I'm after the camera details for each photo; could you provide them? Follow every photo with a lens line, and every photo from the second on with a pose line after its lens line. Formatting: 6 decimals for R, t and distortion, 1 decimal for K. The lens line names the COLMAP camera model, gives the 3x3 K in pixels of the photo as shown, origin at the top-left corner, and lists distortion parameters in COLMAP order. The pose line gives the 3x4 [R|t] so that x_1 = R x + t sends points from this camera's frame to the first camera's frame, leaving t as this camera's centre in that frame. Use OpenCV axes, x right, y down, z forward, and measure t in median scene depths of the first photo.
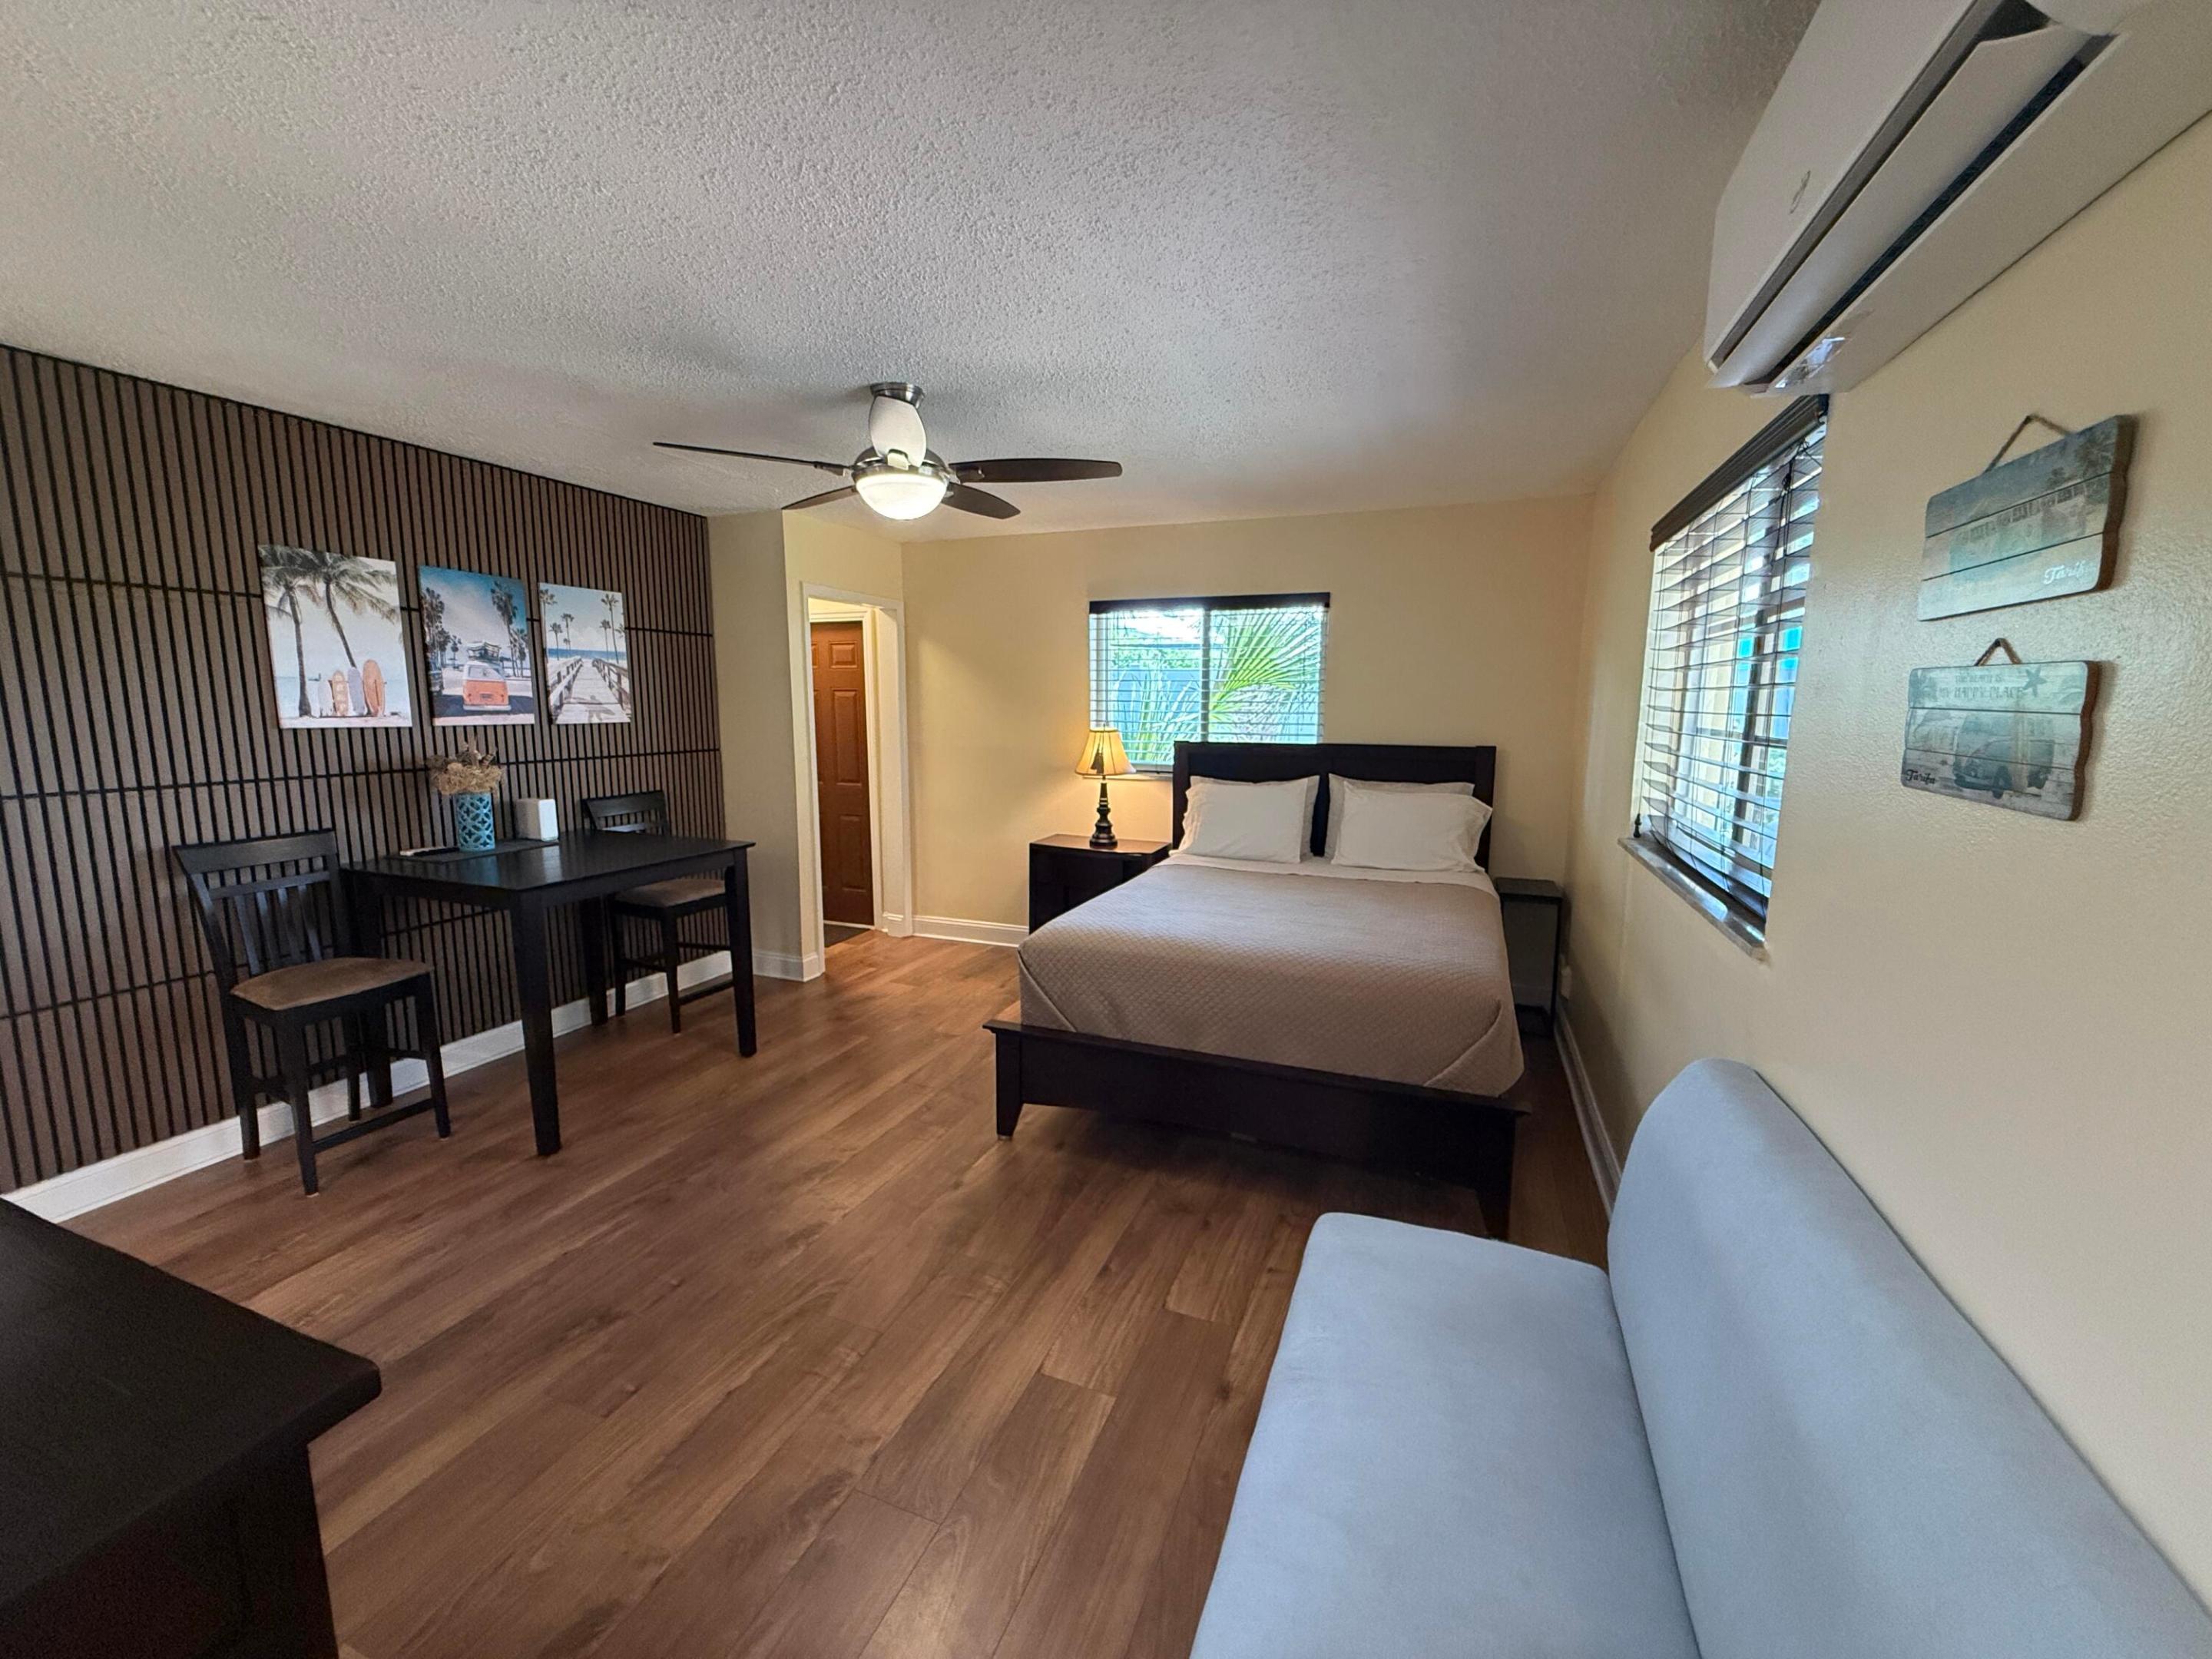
lens RADIAL K [[882.5, 0, 1106.0], [0, 882.5, 829.5], [0, 0, 1]] dist [-0.001201, -0.000217]
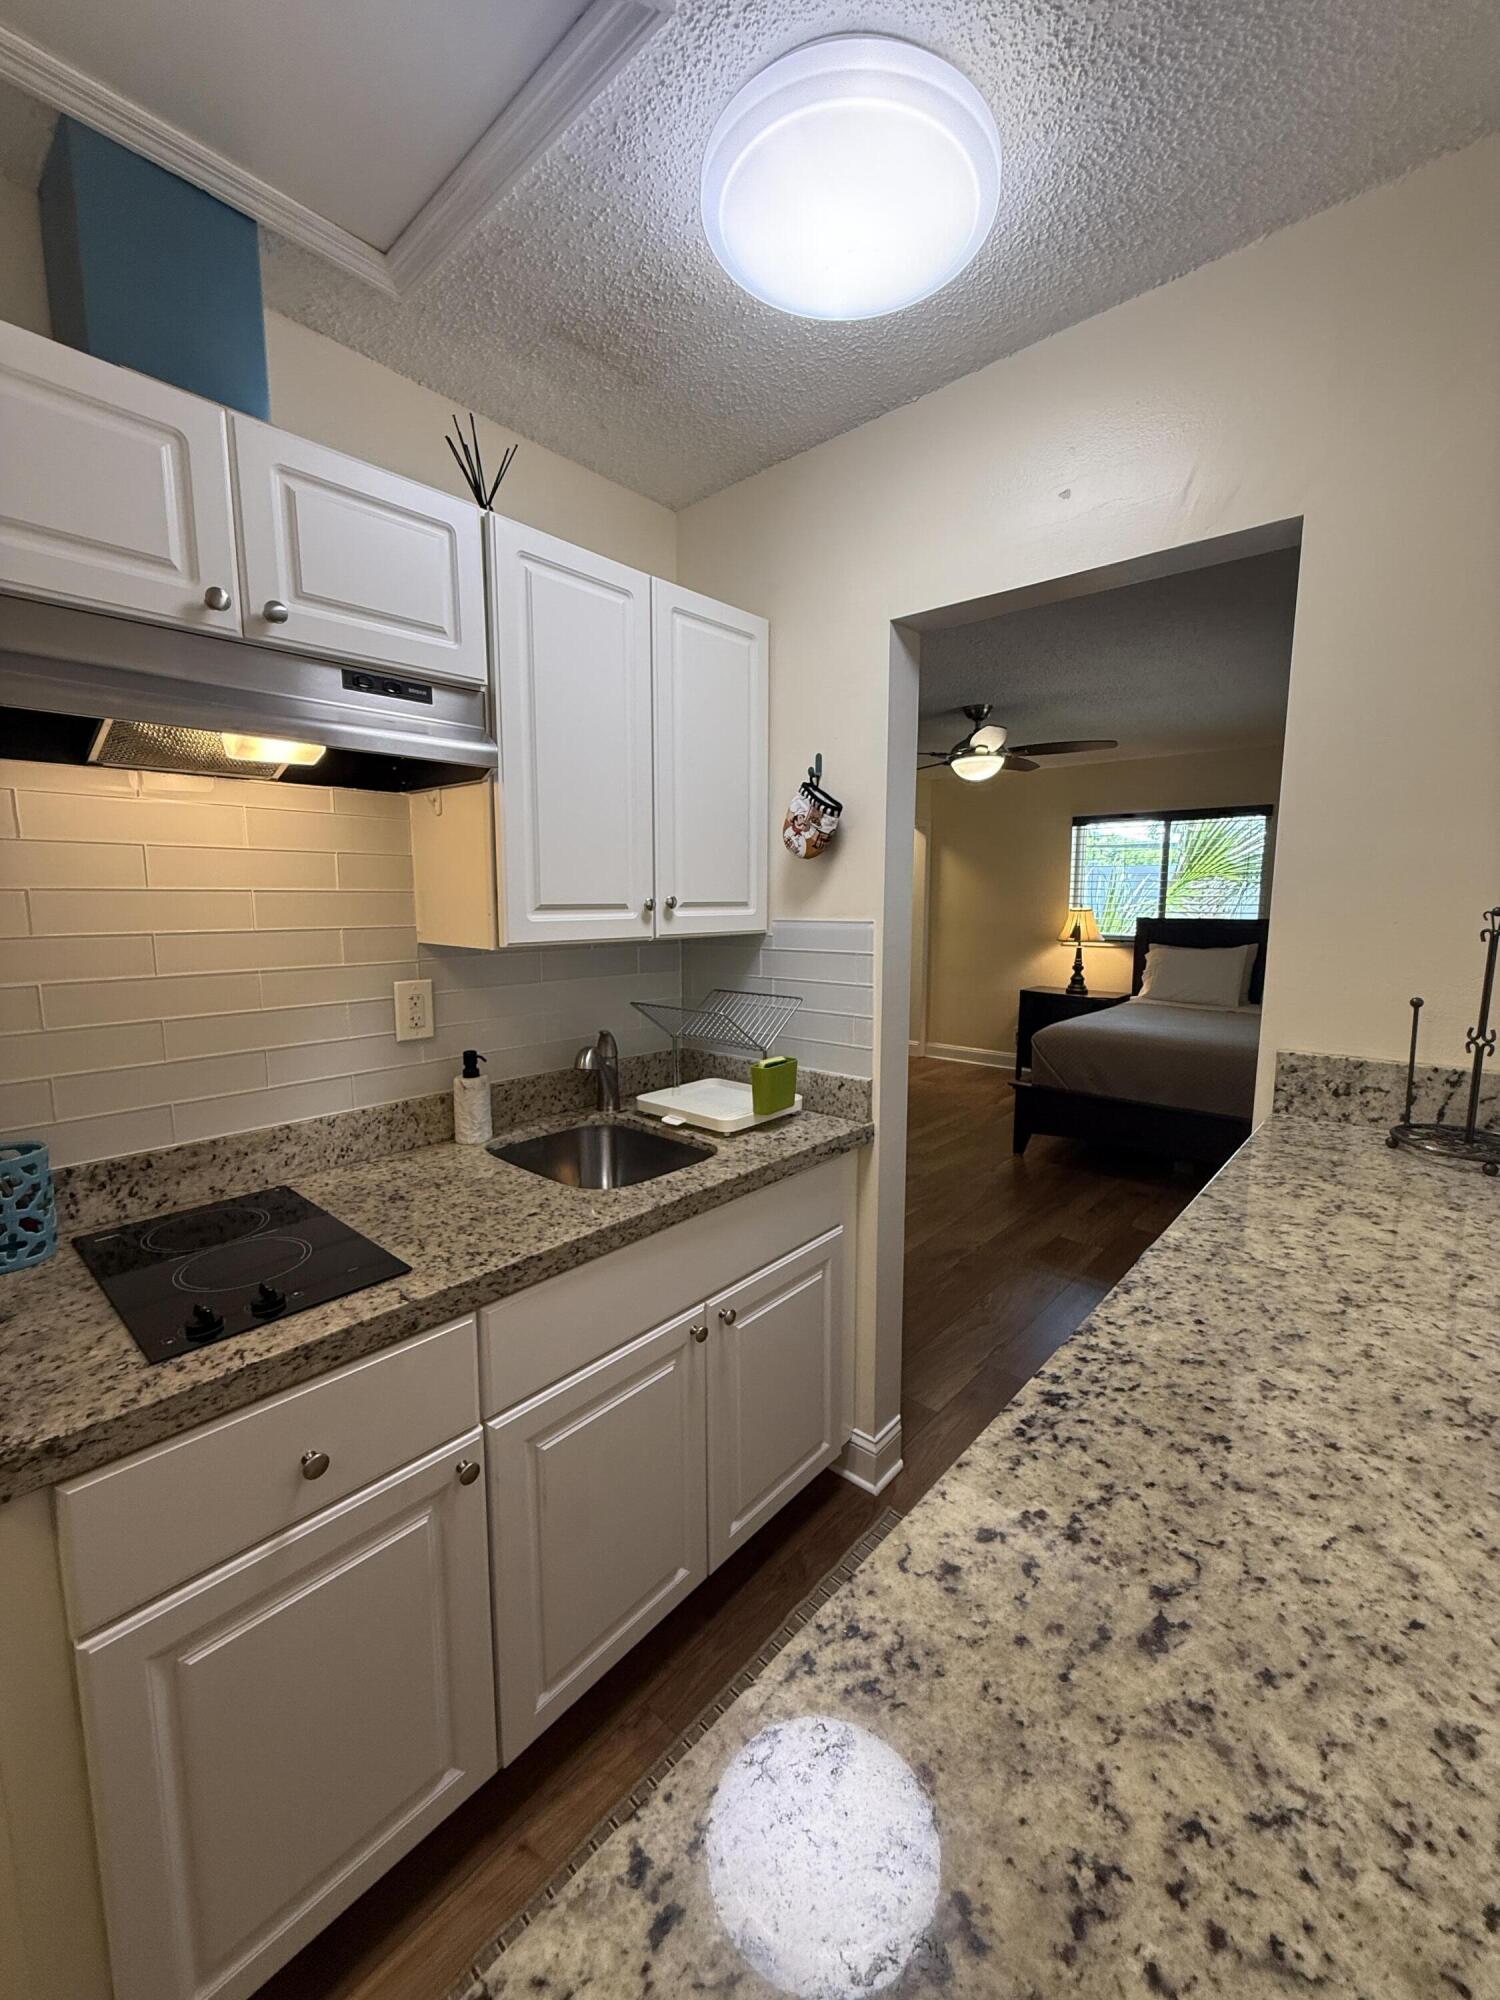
lens RADIAL K [[797.9, 0, 750.0], [0, 797.9, 1000.0], [0, 0, 1]] dist [-0.001201, -0.000217]
pose [[0.938130, 0.040183, -0.343944, -0.066525], [-0.046486, 0.998868, -0.010094, 0.082226], [0.343149, 0.025458, 0.938936, -0.436474]]
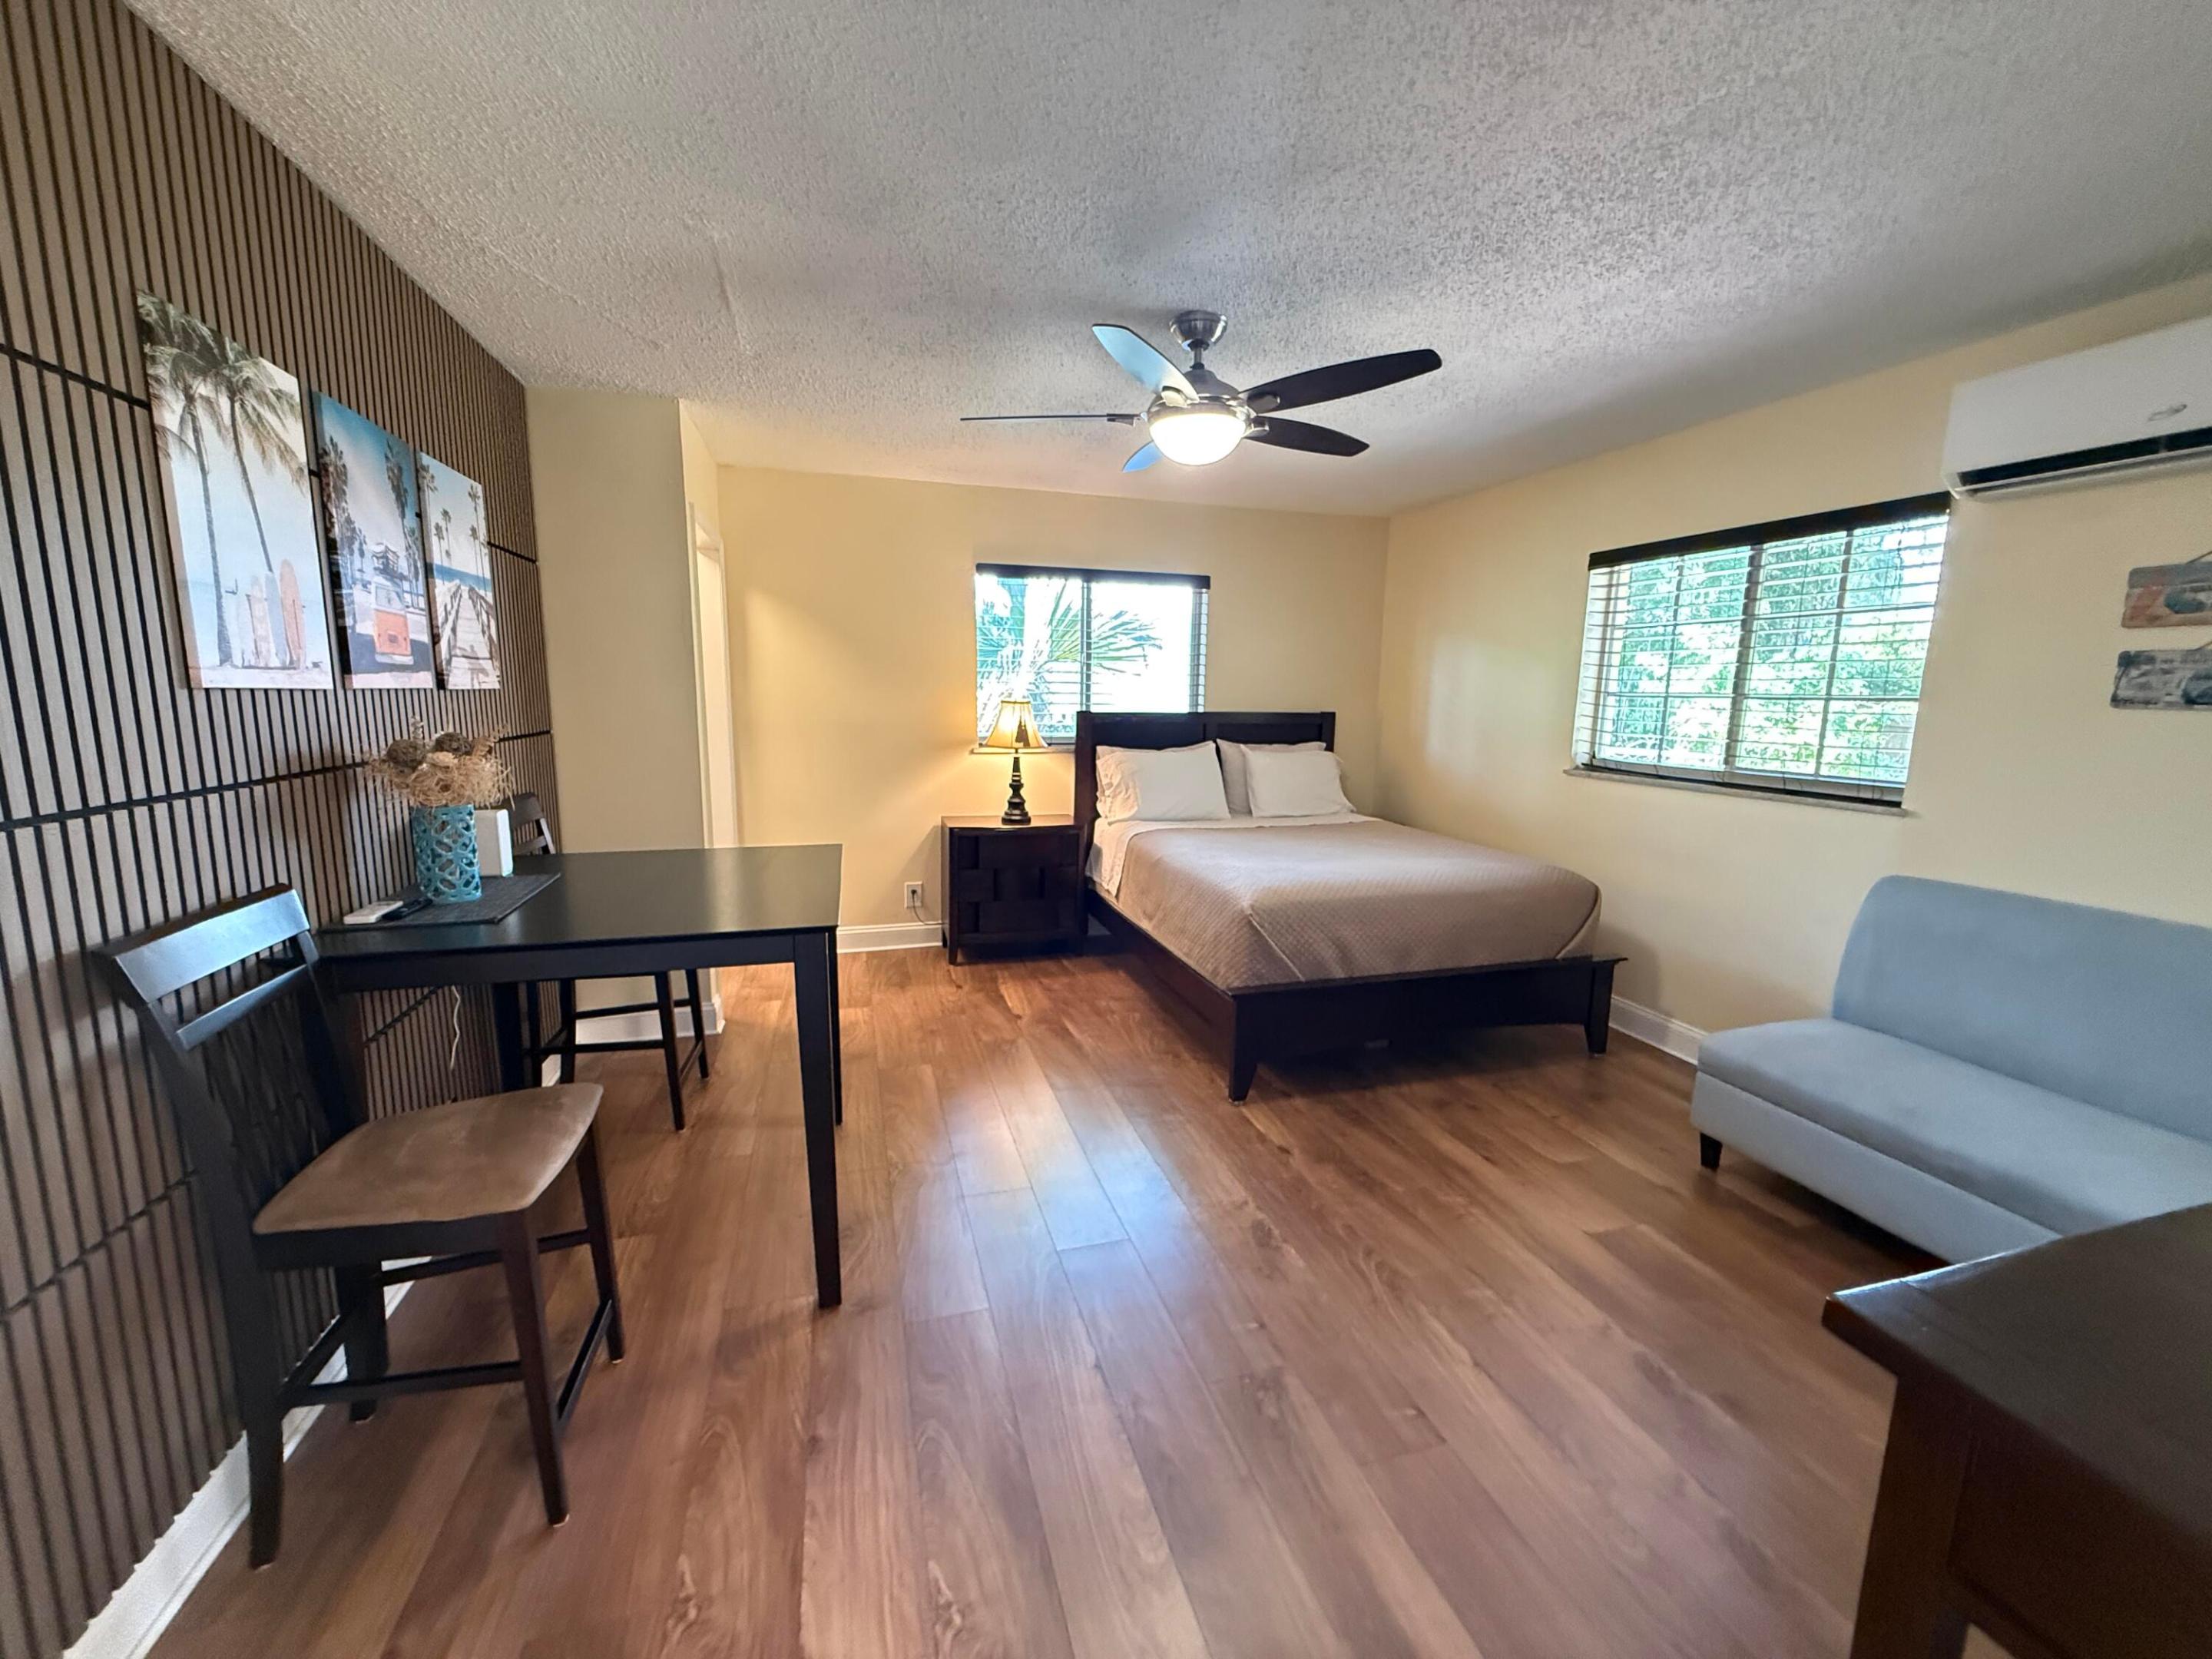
lens RADIAL K [[882.2, 0, 1106.0], [0, 882.2, 829.5], [0, 0, 1]] dist [-0.001639, -0.000133]
pose [[0.784597, -0.093058, 0.612982, -0.648125], [0.080042, 0.995601, 0.048693, -0.016462], [-0.614817, 0.010860, 0.788595, 0.238776]]
